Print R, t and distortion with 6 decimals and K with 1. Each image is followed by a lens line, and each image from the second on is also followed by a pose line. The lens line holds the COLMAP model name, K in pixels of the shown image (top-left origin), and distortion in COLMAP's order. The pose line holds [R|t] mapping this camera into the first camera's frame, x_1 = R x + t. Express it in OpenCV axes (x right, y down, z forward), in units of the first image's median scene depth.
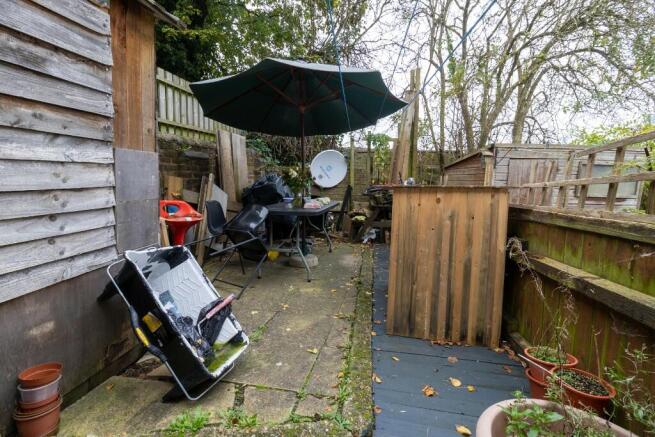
lens RADIAL K [[299.8, 0, 329.6], [0, 299.8, 213.1], [0, 0, 1]] dist [-0.000675, 0.000749]
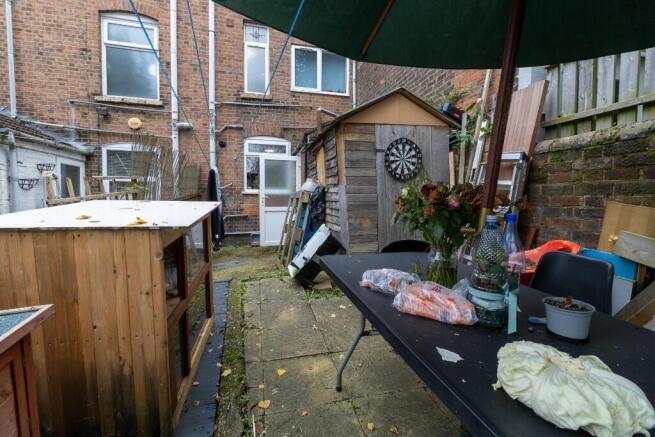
lens RADIAL K [[299.8, 0, 329.6], [0, 299.8, 213.1], [0, 0, 1]] dist [-0.000675, 0.000749]
pose [[-0.906328, 0.002899, -0.422564, 0.232903], [-0.069825, 0.985203, 0.156522, -0.227384], [0.416765, 0.171366, -0.892715, 1.842031]]
